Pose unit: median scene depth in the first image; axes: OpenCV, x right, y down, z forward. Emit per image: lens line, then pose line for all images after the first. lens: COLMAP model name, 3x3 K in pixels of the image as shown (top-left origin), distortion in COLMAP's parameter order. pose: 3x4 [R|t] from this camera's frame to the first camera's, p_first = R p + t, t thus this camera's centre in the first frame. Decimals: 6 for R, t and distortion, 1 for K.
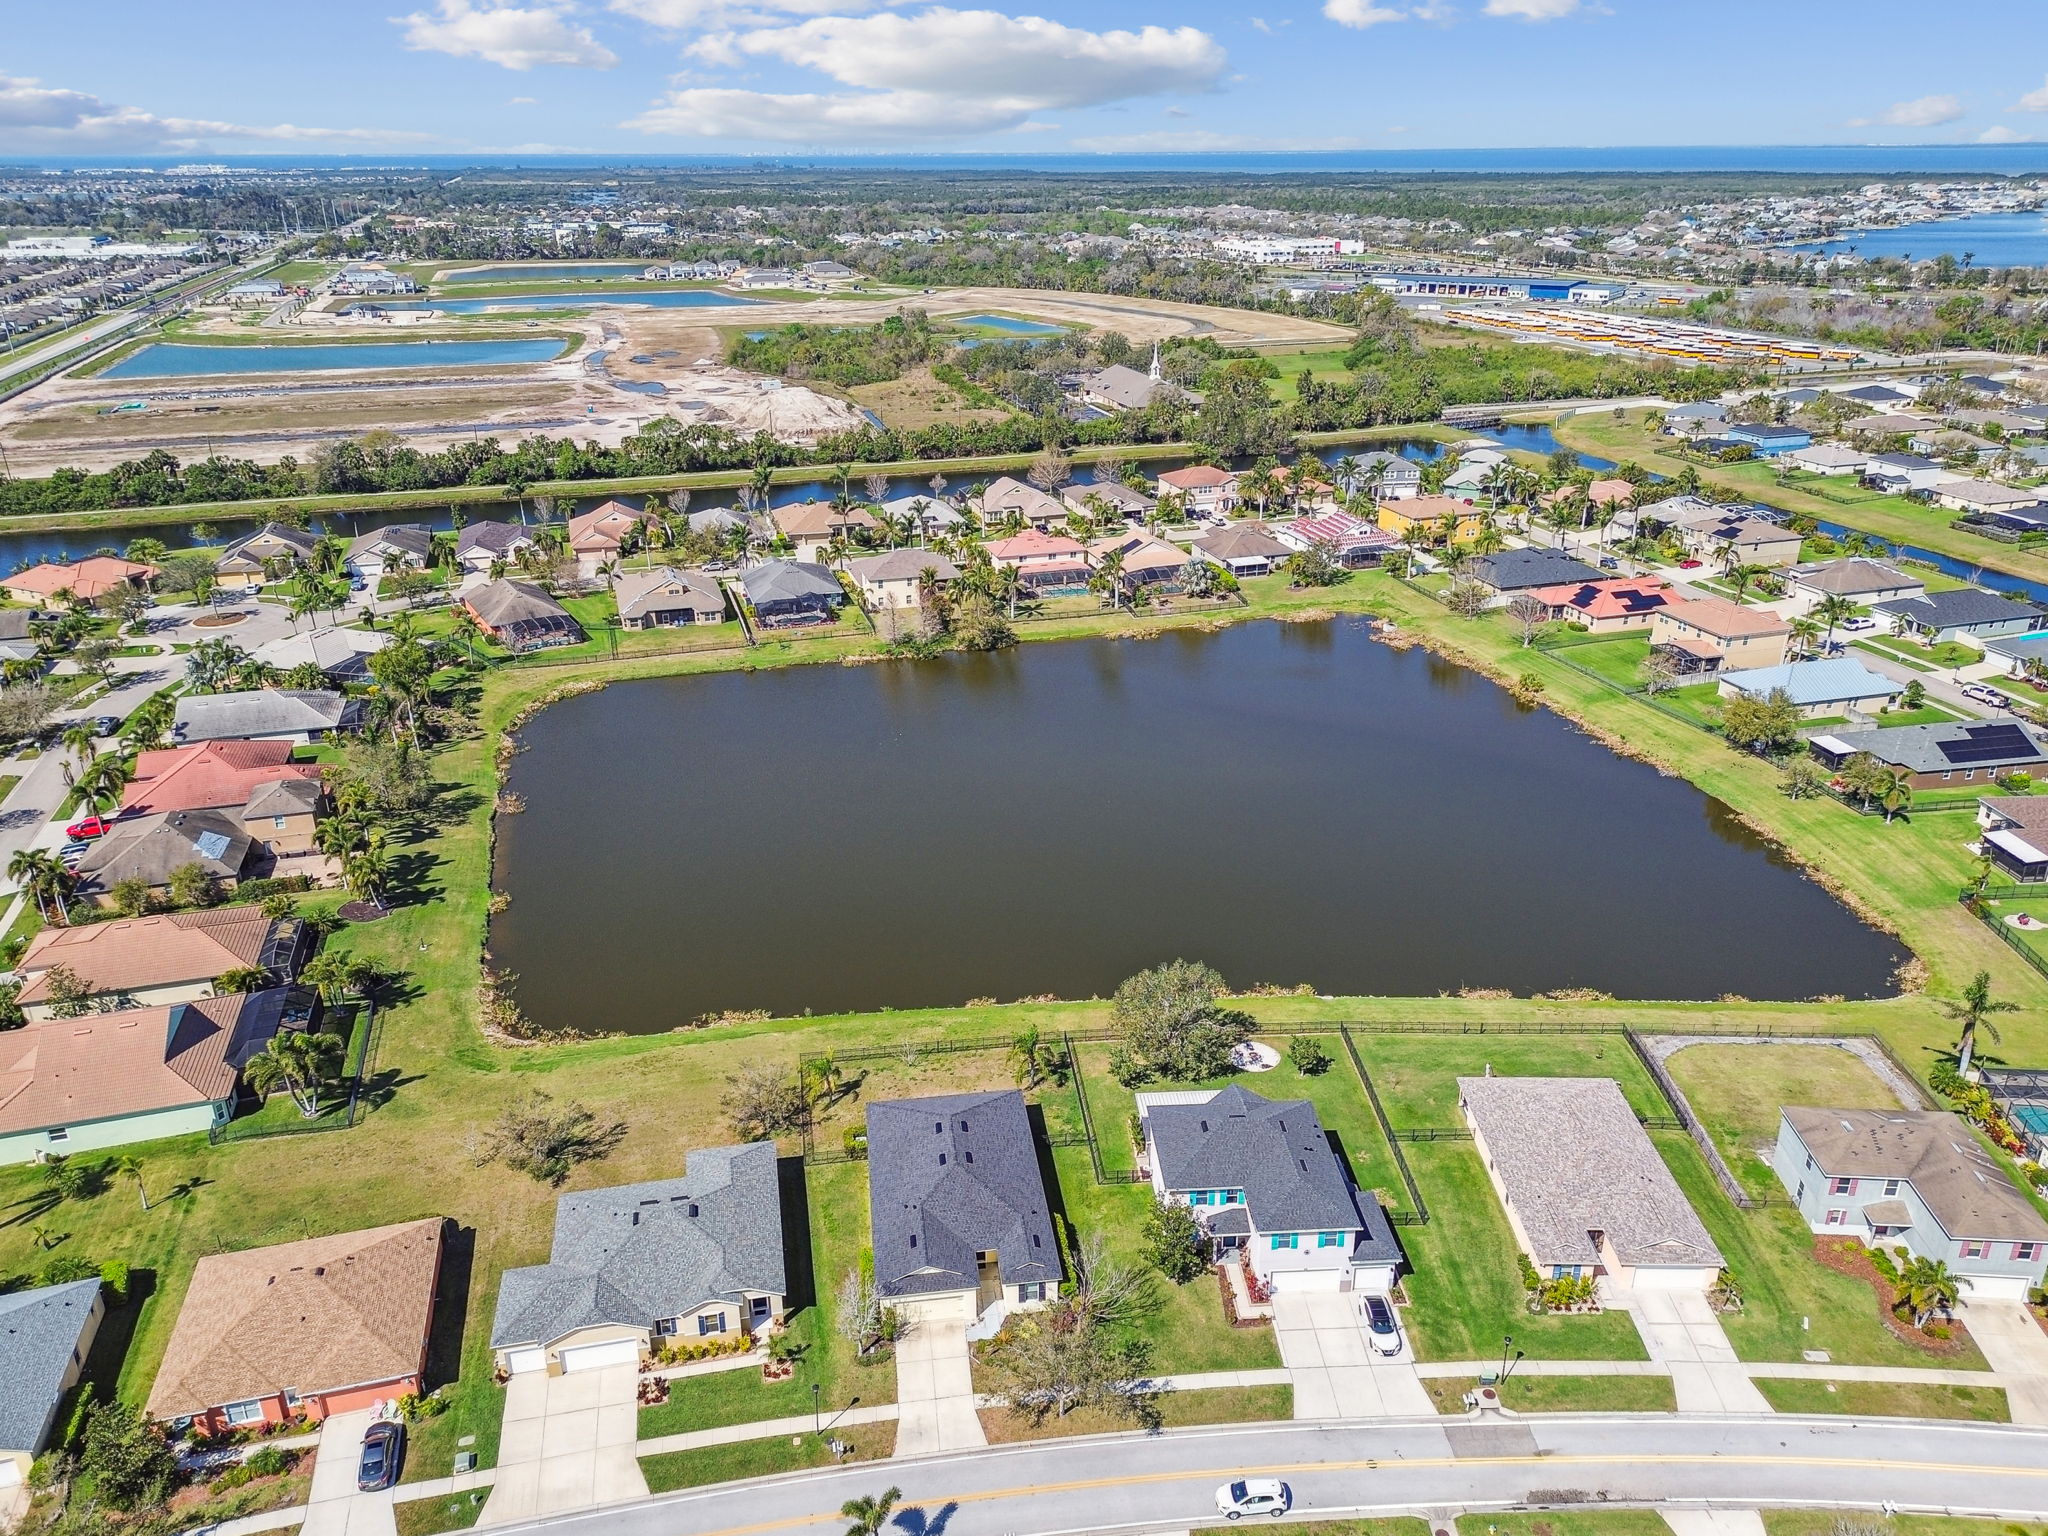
lens RADIAL K [[1462.5, 0, 1031.2], [0, 1462.5, 766.0], [0, 0, 1]] dist [0.059777, -0.059373]
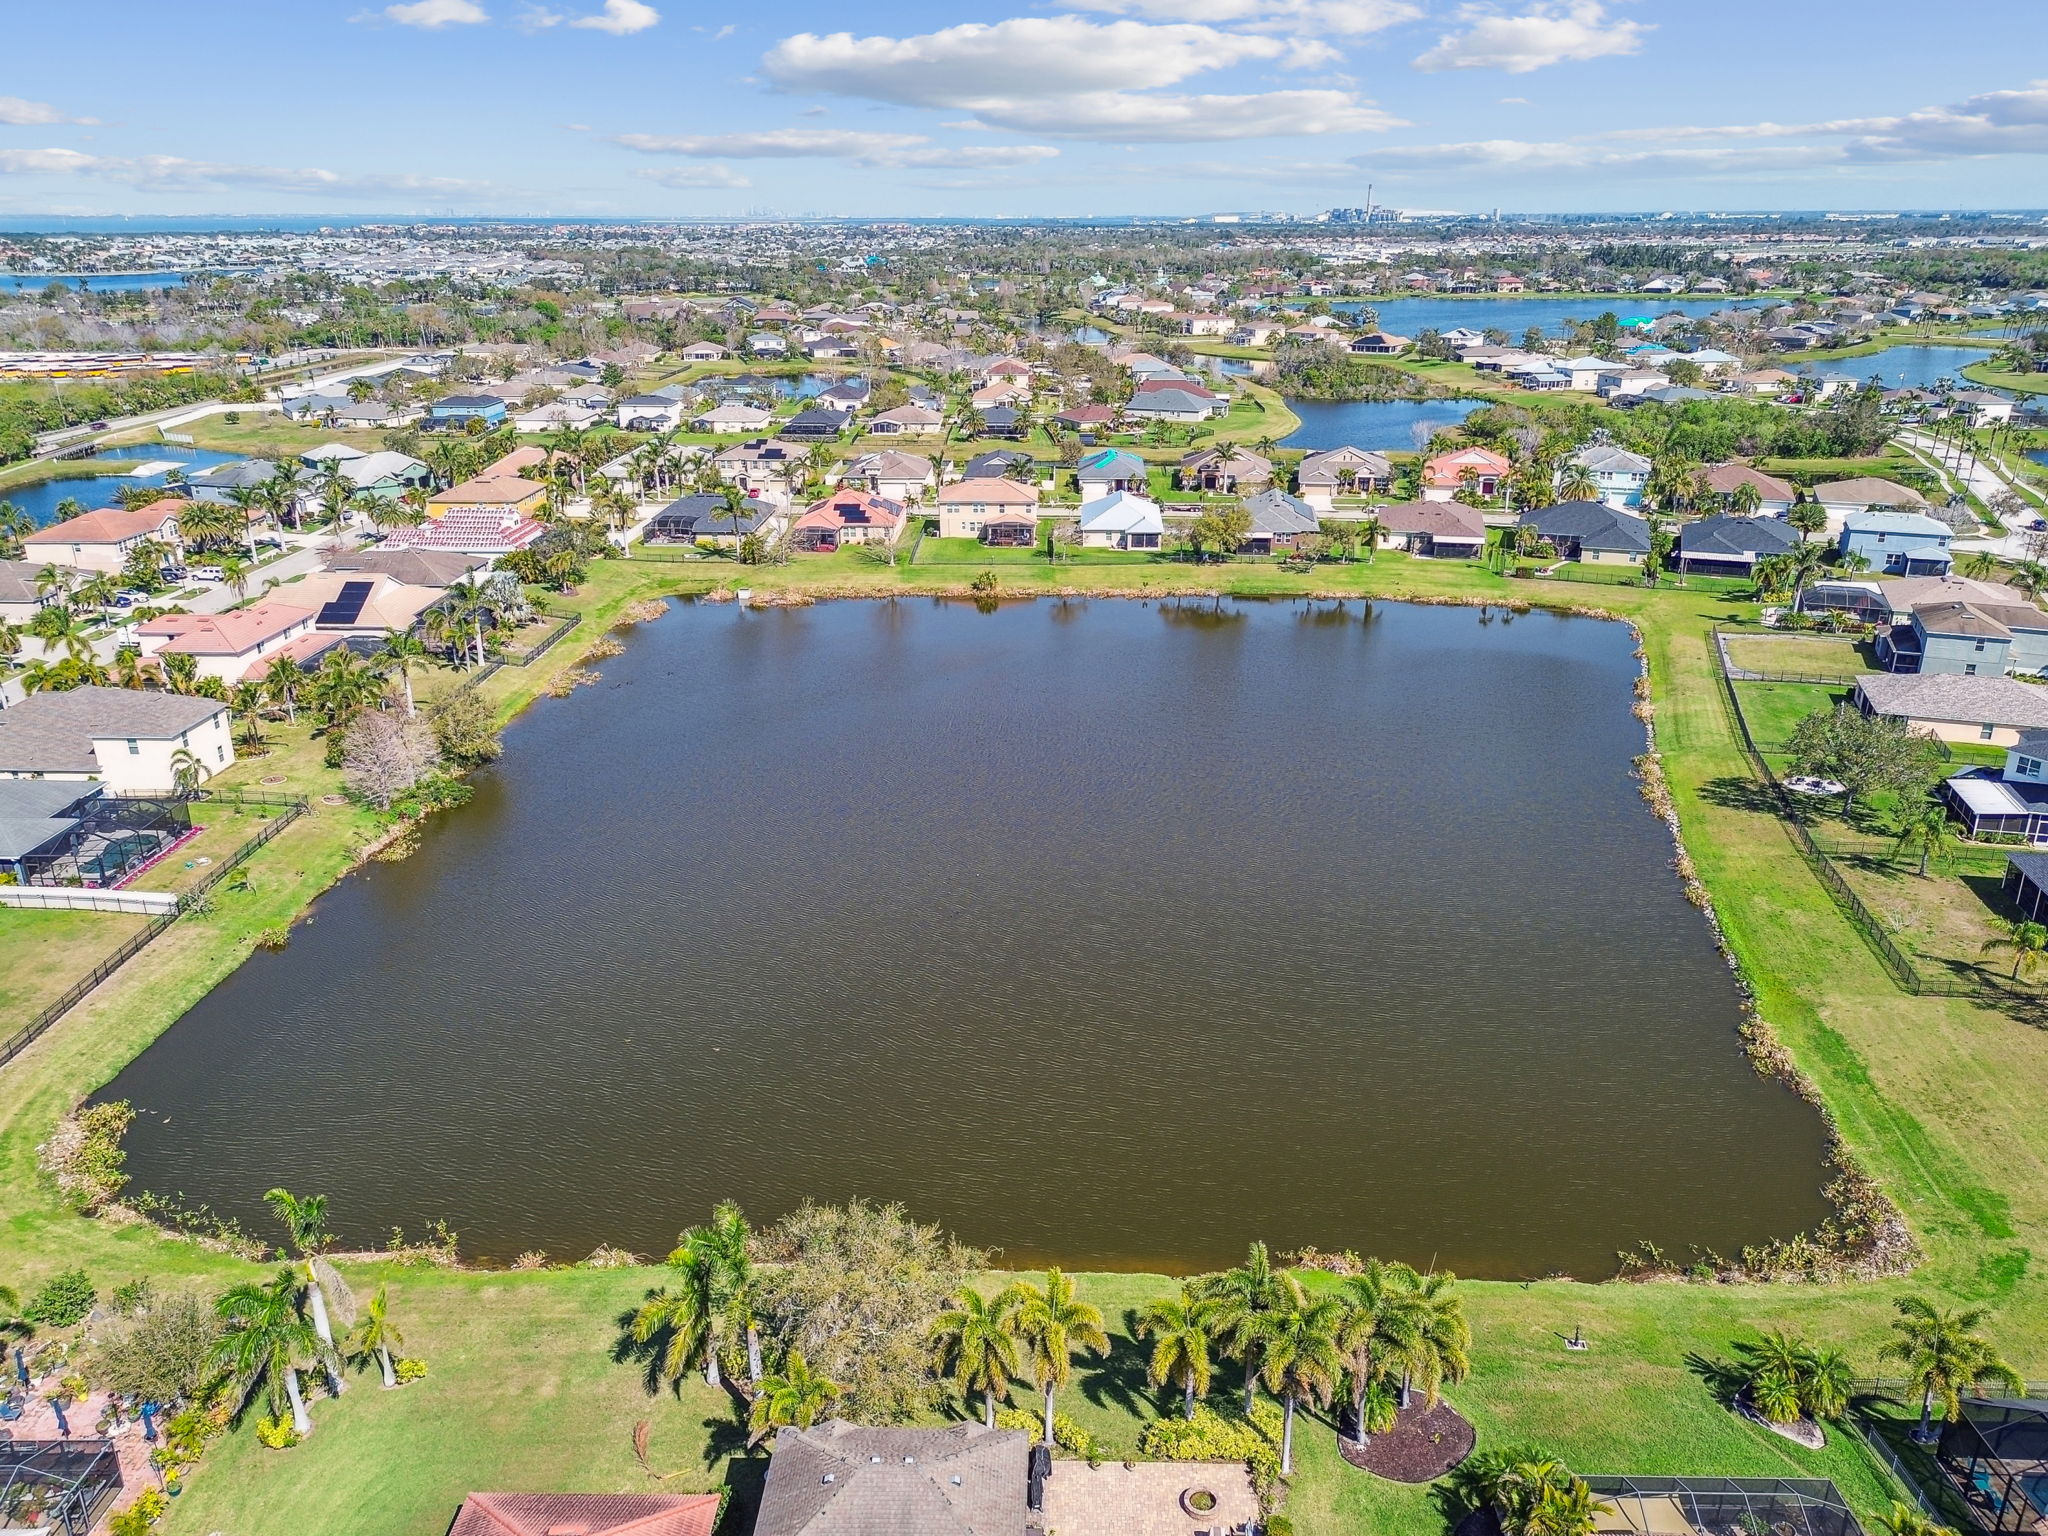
lens RADIAL K [[1494.9, 0, 1034.3], [0, 1494.9, 770.3], [0, 0, 1]] dist [0.098117, -0.107562]
pose [[0.306453, -0.326041, 0.894306, -0.968986], [0.366987, 0.907347, 0.205040, -0.228487], [-0.878298, 0.265363, 0.397712, 1.072262]]
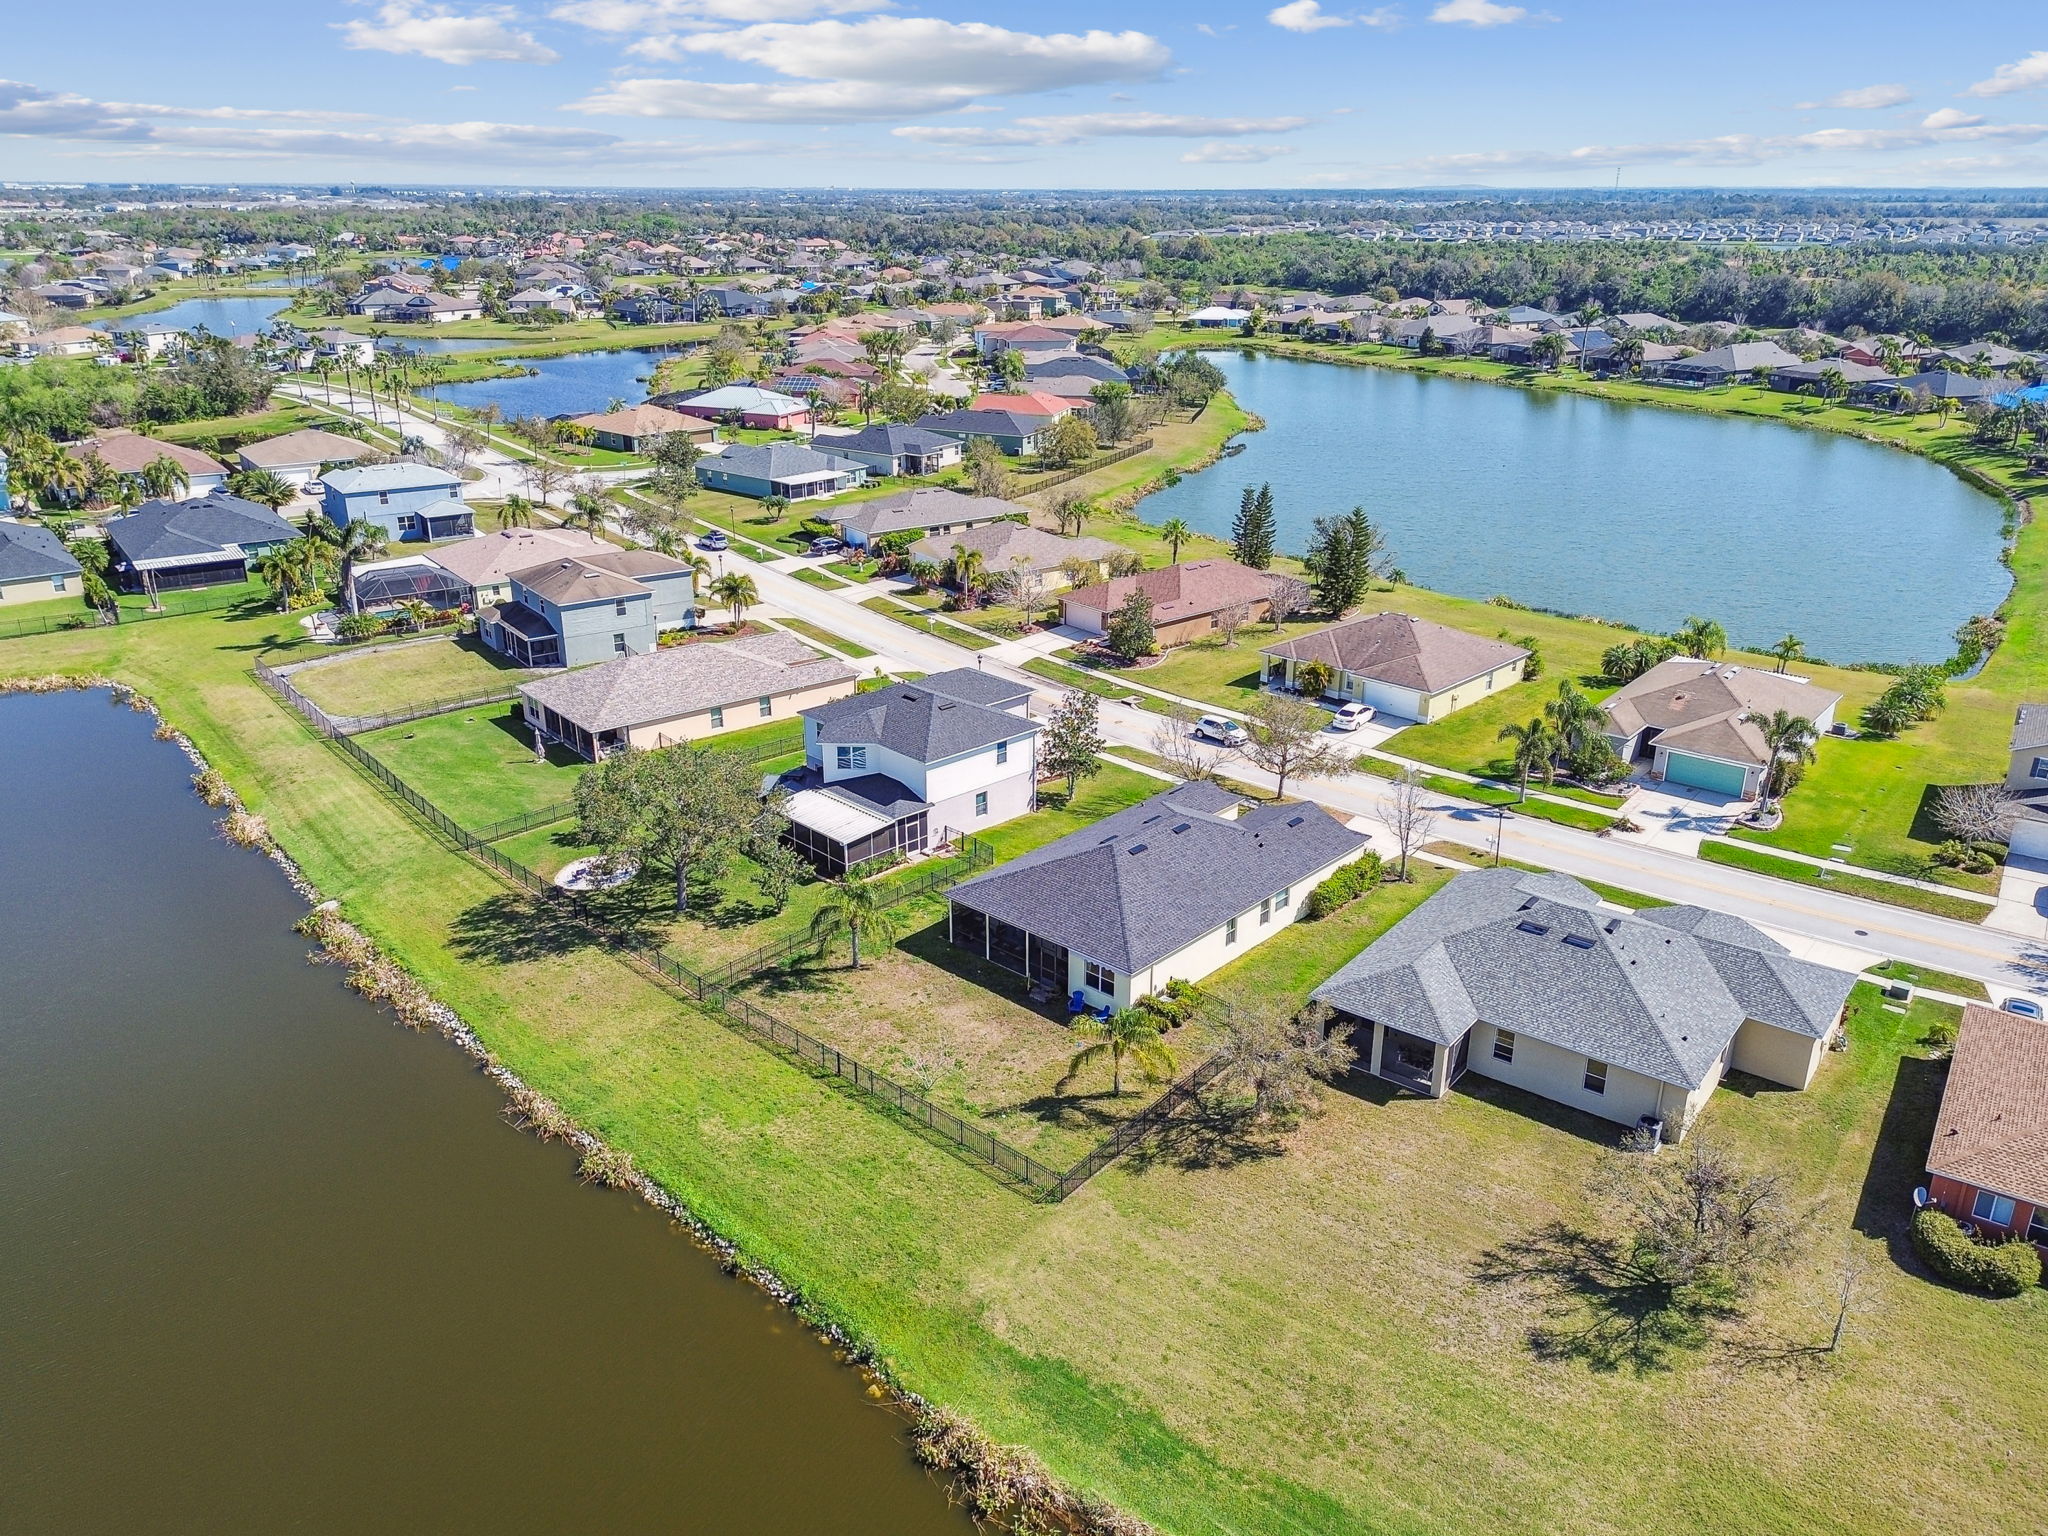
lens RADIAL K [[1494.9, 0, 1034.3], [0, 1494.9, 770.3], [0, 0, 1]] dist [0.098117, -0.107562]
pose [[-0.648118, -0.271396, 0.711538, -0.450407], [0.293087, 0.773480, 0.561986, -0.161742], [-0.702882, 0.572776, -0.421764, 1.142967]]
